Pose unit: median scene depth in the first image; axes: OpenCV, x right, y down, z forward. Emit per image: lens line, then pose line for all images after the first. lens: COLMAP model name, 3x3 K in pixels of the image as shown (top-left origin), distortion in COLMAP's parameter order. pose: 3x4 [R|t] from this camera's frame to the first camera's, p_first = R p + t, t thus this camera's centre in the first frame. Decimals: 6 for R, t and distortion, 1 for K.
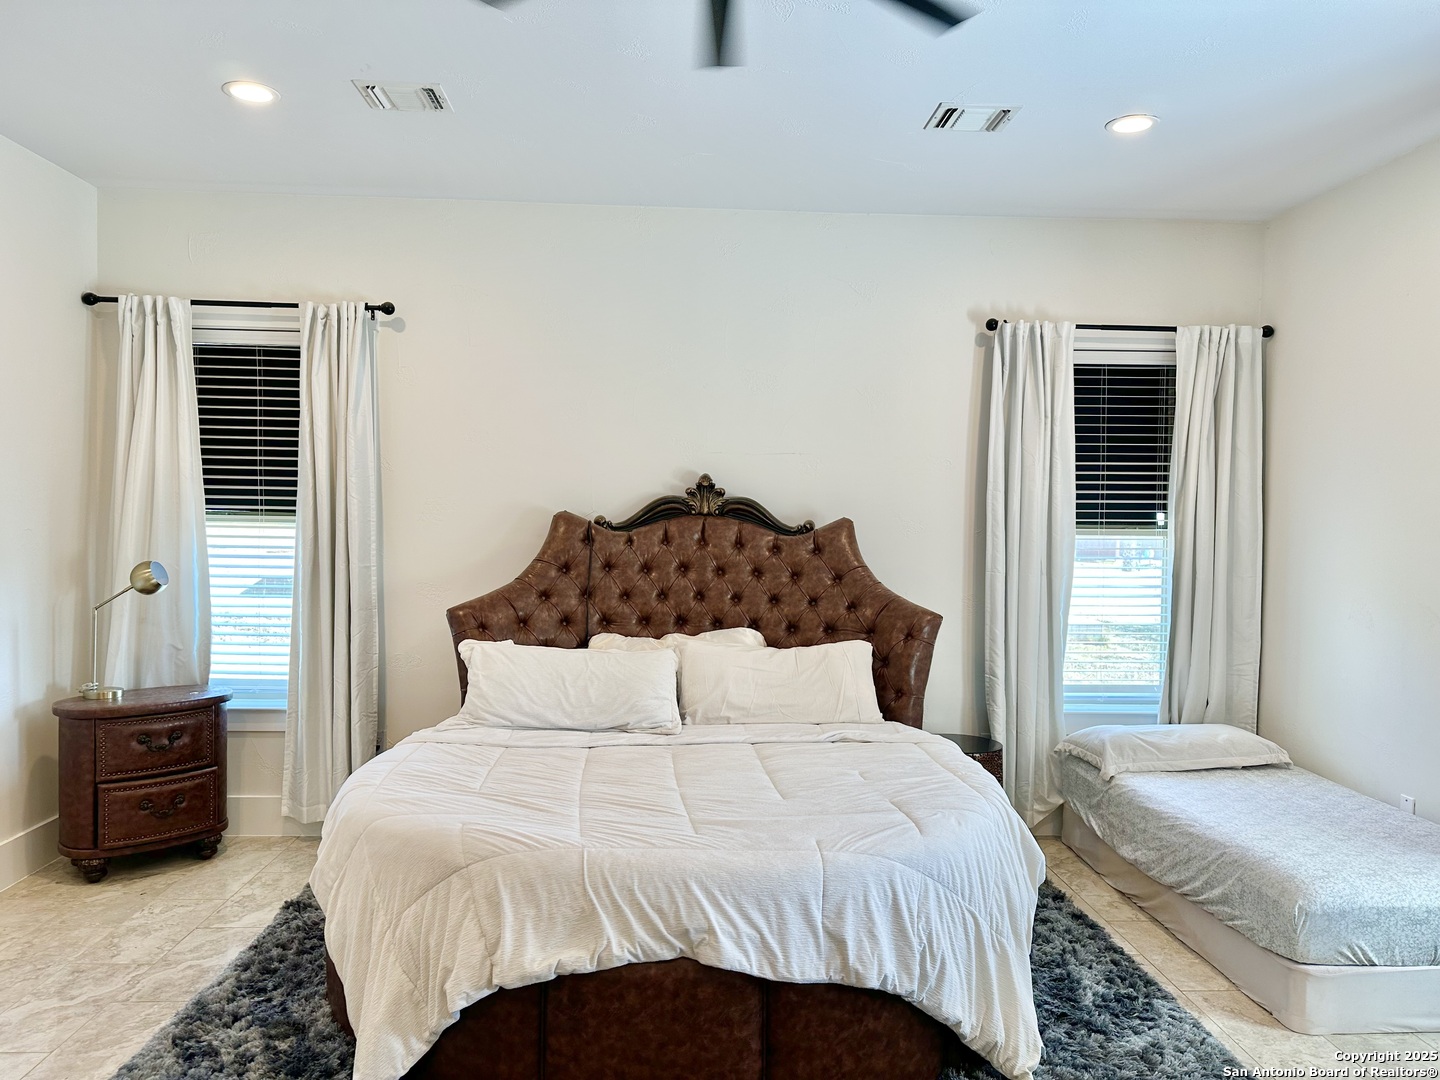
lens RADIAL K [[1003.7, 0, 724.9], [0, 1003.7, 530.7], [0, 0, 1]] dist [0.106861, -0.142938]
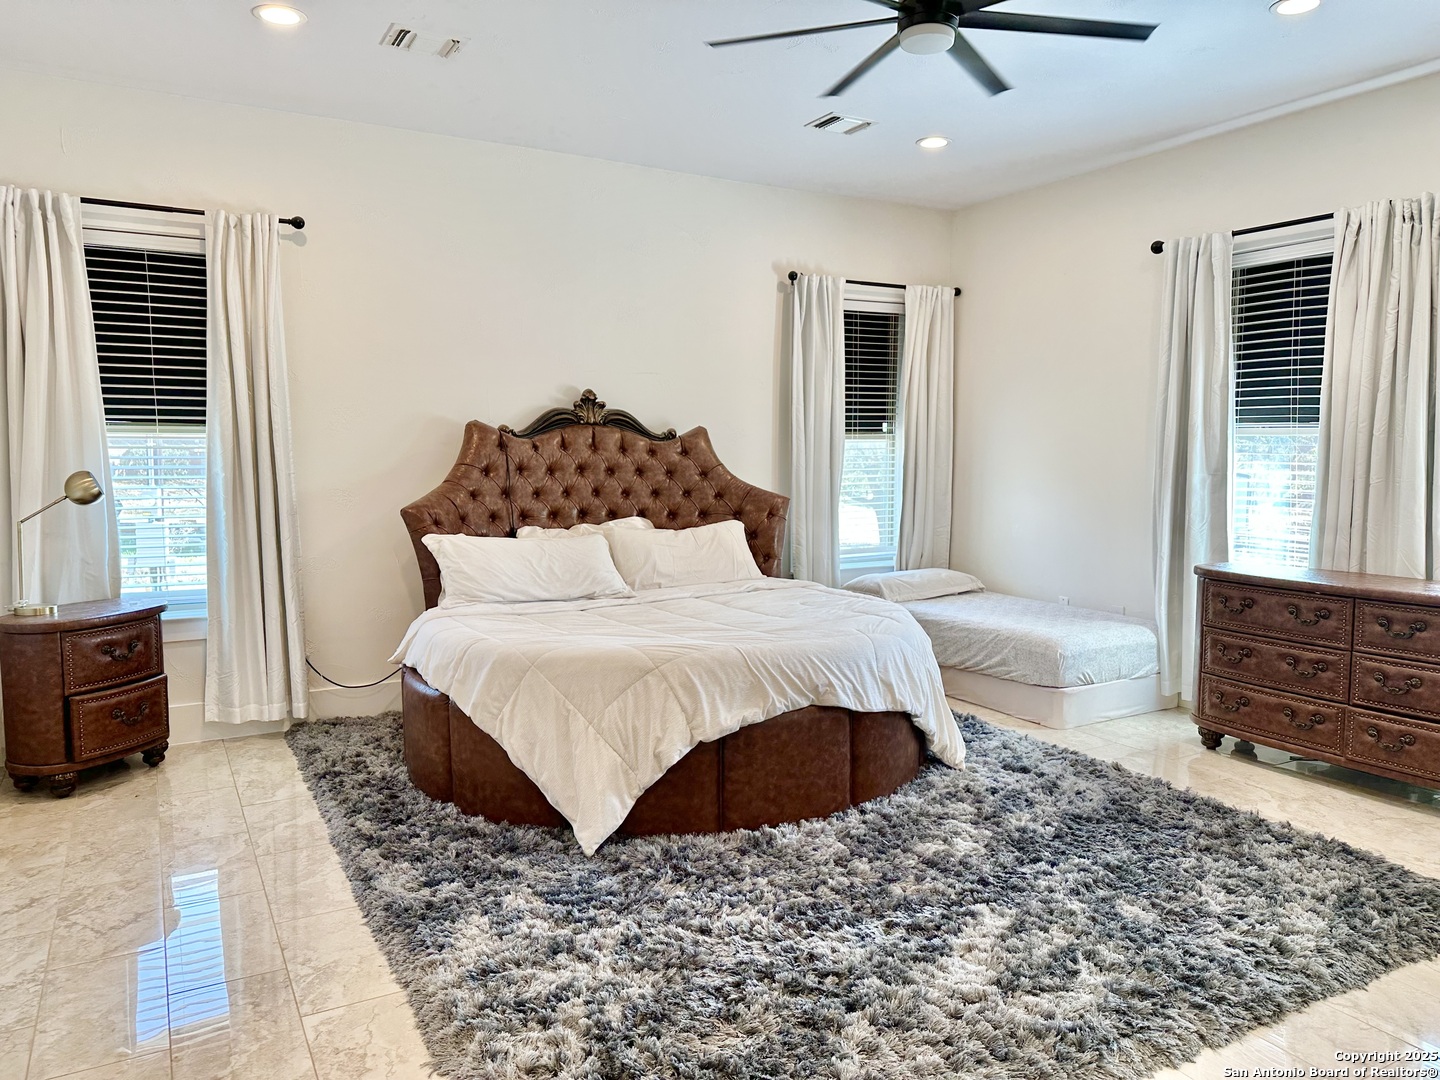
lens RADIAL K [[1003.7, 0, 724.9], [0, 1003.7, 530.7], [0, 0, 1]] dist [0.106861, -0.142938]
pose [[0.892715, -0.051999, 0.447611, -0.454217], [0.021203, 0.997067, 0.073542, 0.027441], [-0.450122, -0.056162, 0.891199, -0.143835]]
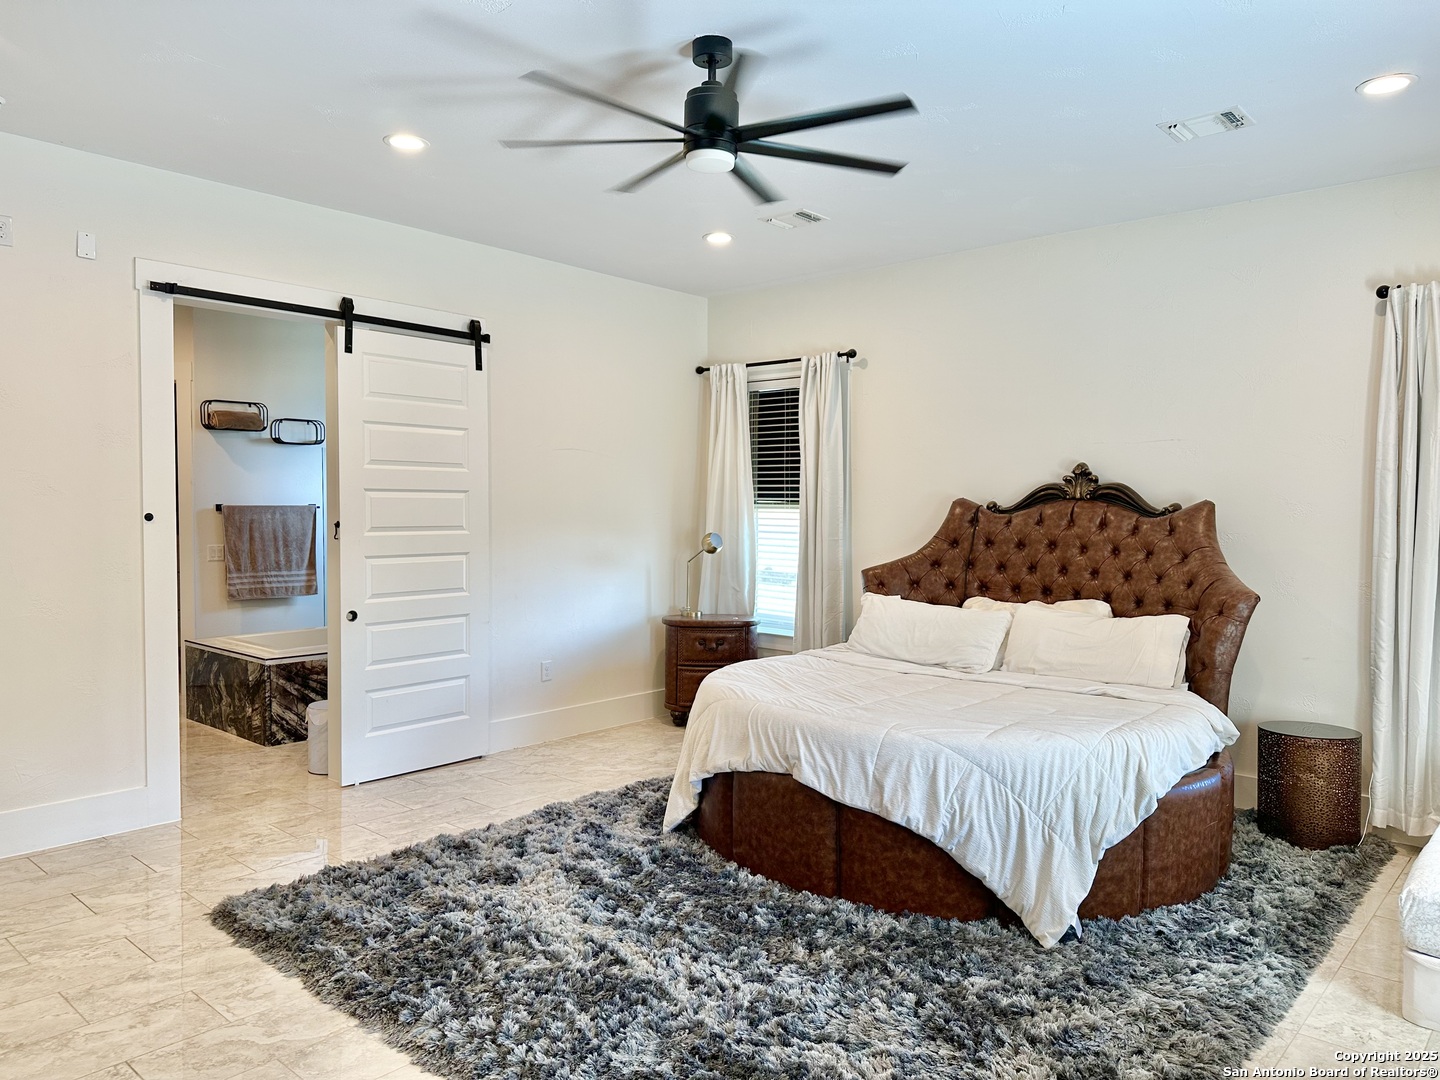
lens RADIAL K [[997.7, 0, 712.8], [0, 997.7, 525.0], [0, 0, 1]] dist [0.119393, -0.194995]
pose [[0.704392, 0.004550, -0.709797, 0.543559], [-0.011652, 0.999919, -0.005154, 0.025764], [0.709716, 0.011901, 0.704388, -0.097862]]
